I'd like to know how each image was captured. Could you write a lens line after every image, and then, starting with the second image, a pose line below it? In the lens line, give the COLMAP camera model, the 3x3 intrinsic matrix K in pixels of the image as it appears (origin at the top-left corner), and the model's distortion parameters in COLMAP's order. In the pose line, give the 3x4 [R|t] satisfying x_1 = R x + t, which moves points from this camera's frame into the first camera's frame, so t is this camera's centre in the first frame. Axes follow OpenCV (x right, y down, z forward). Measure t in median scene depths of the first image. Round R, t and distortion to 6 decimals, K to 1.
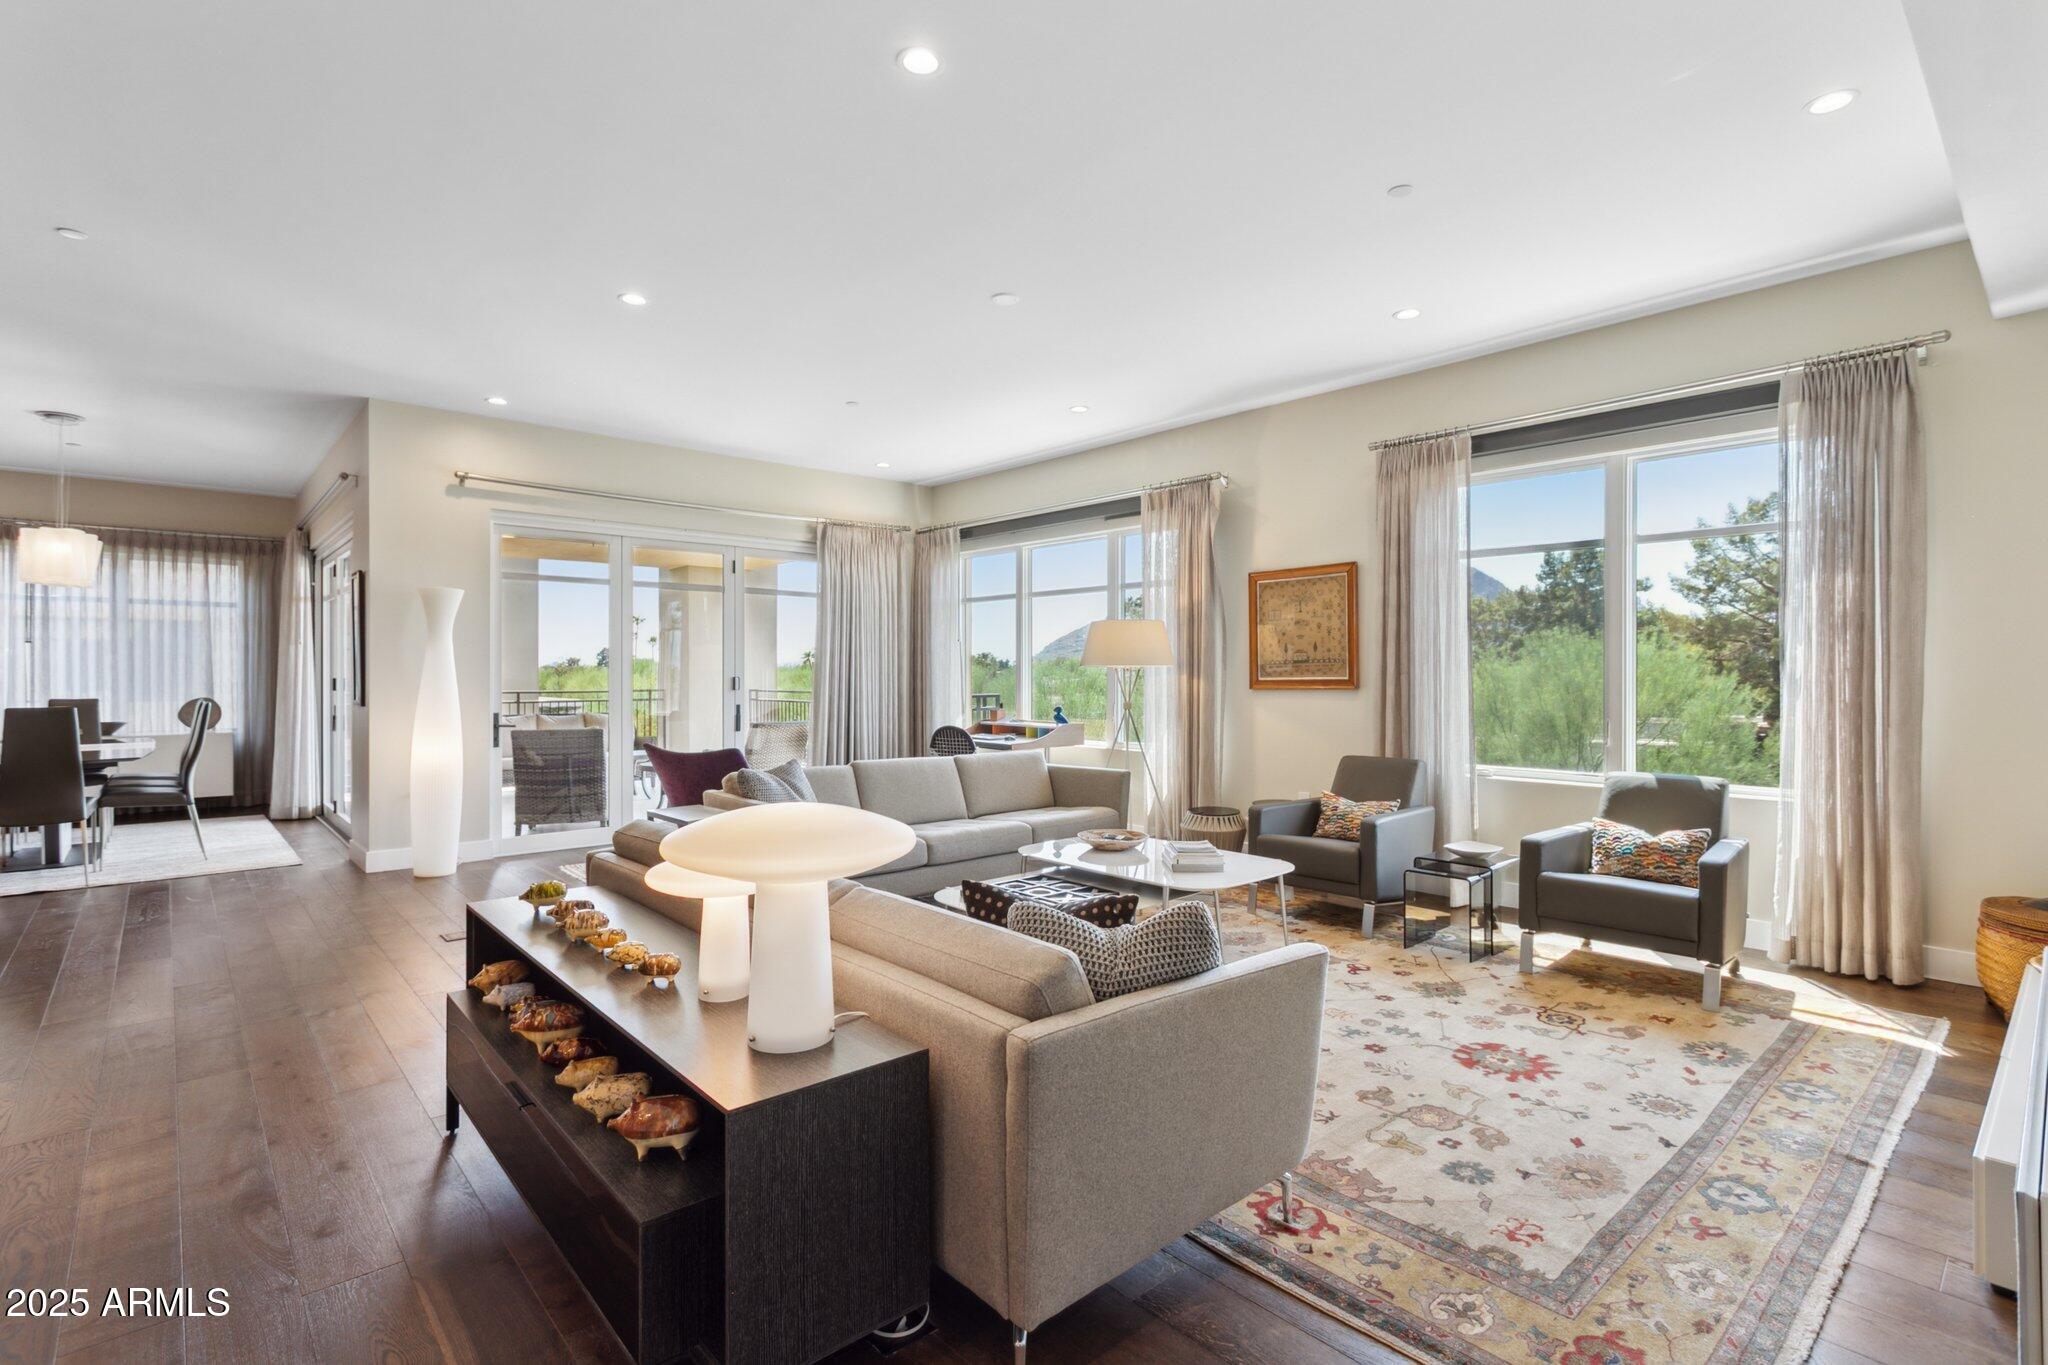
lens RADIAL K [[969.6, 0, 1022.0], [0, 969.6, 679.8], [0, 0, 1]] dist [-0.000820, 0.000536]
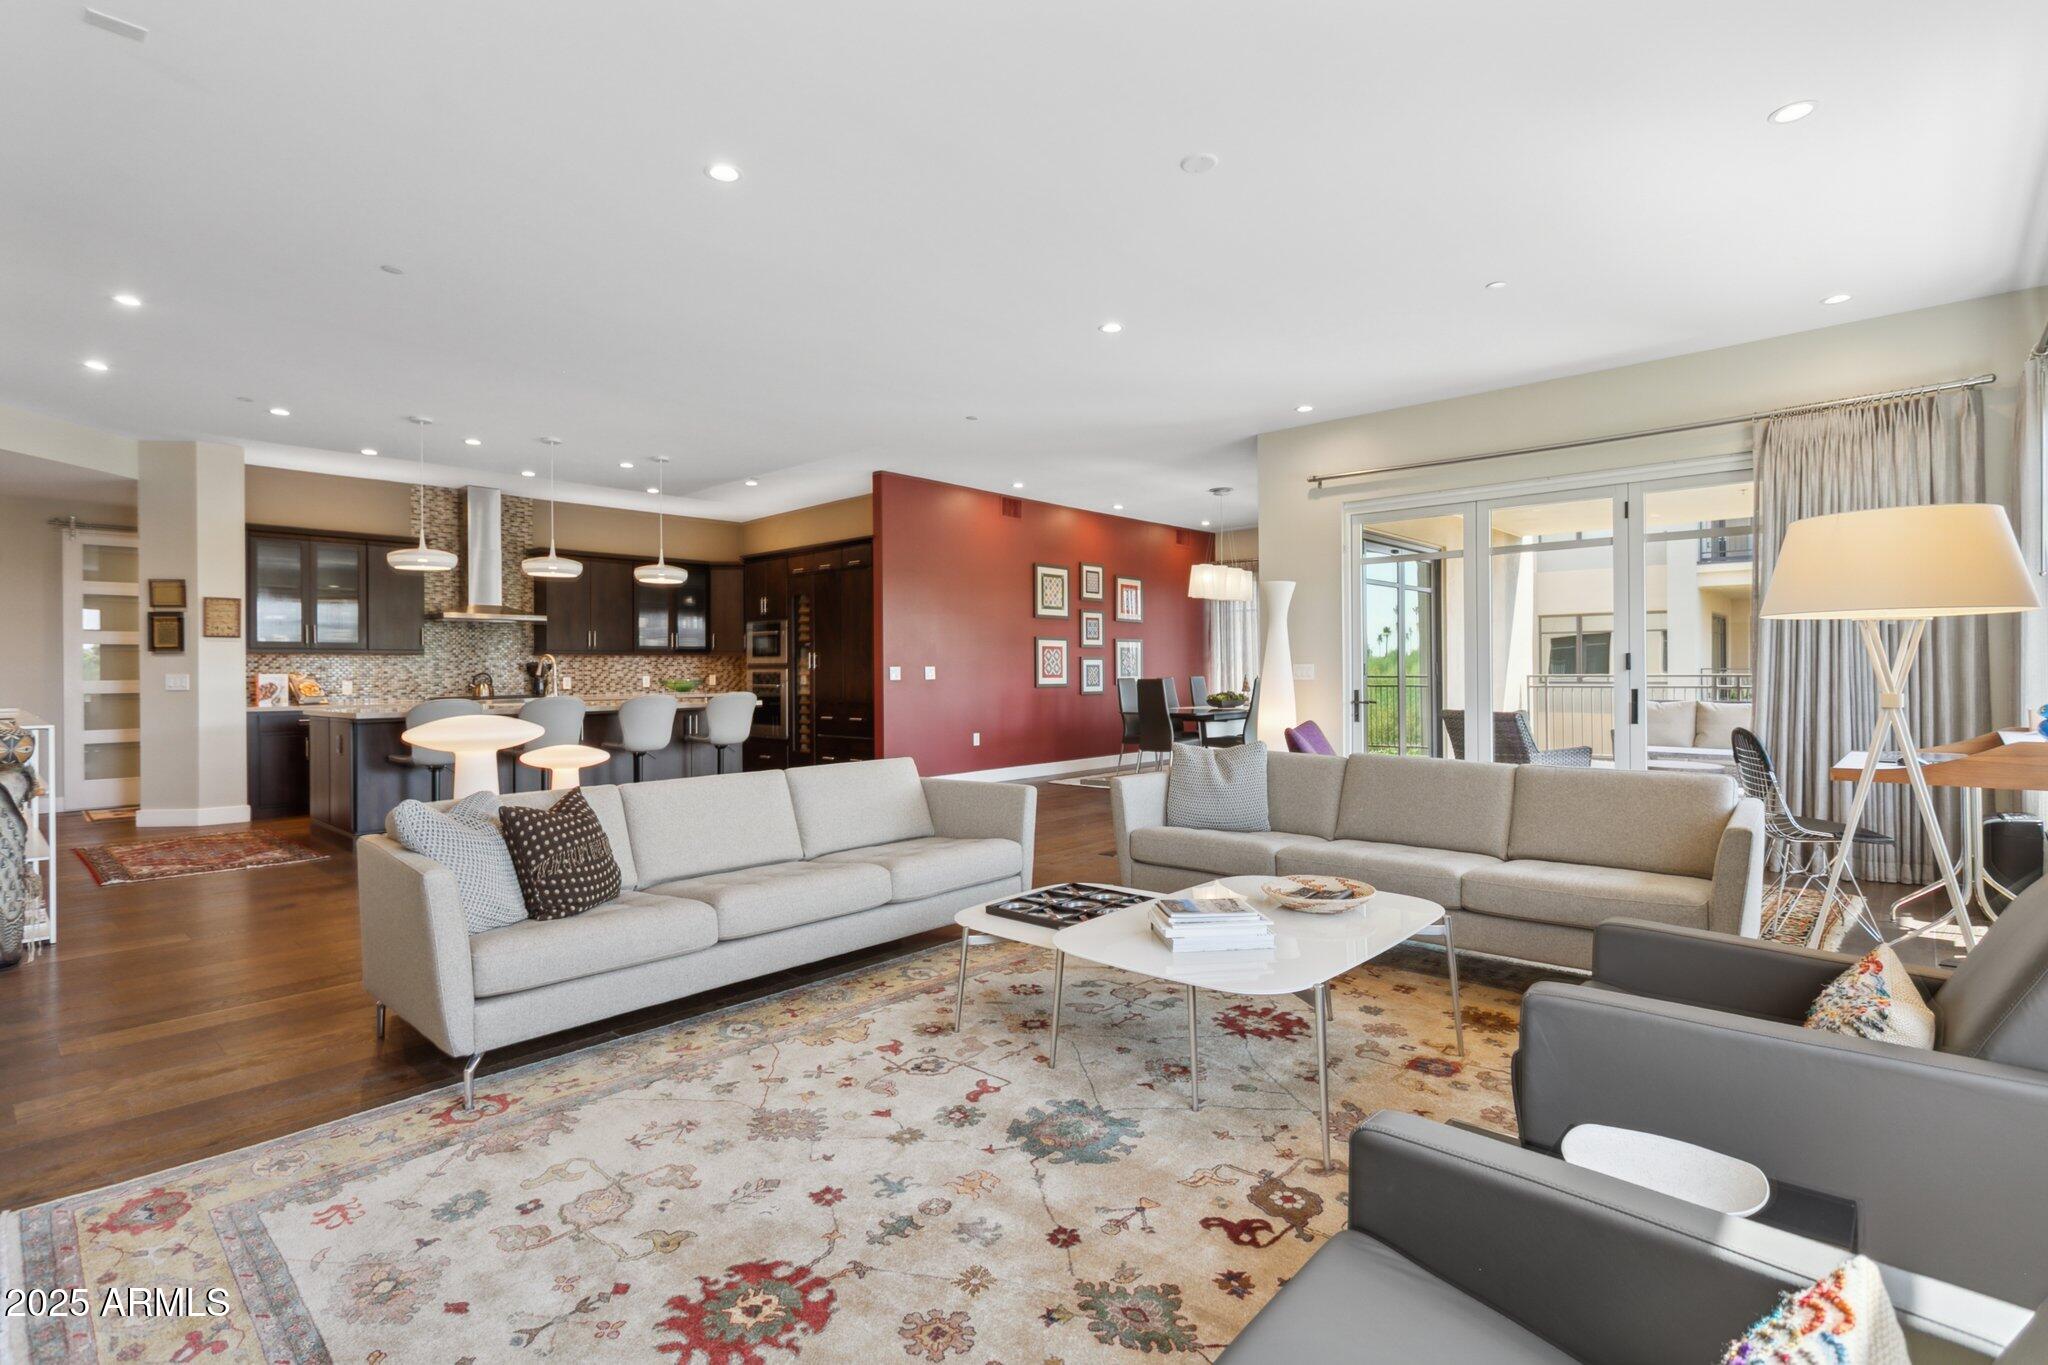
lens RADIAL K [[969.6, 0, 1007.4], [0, 969.6, 678.3], [0, 0, 1]] dist [-0.000820, 0.000536]
pose [[0.095017, 0.007902, -0.995444, 1.074279], [0.004267, 0.999956, 0.008345, 0.021660], [0.995466, -0.005041, 0.094979, 1.102948]]
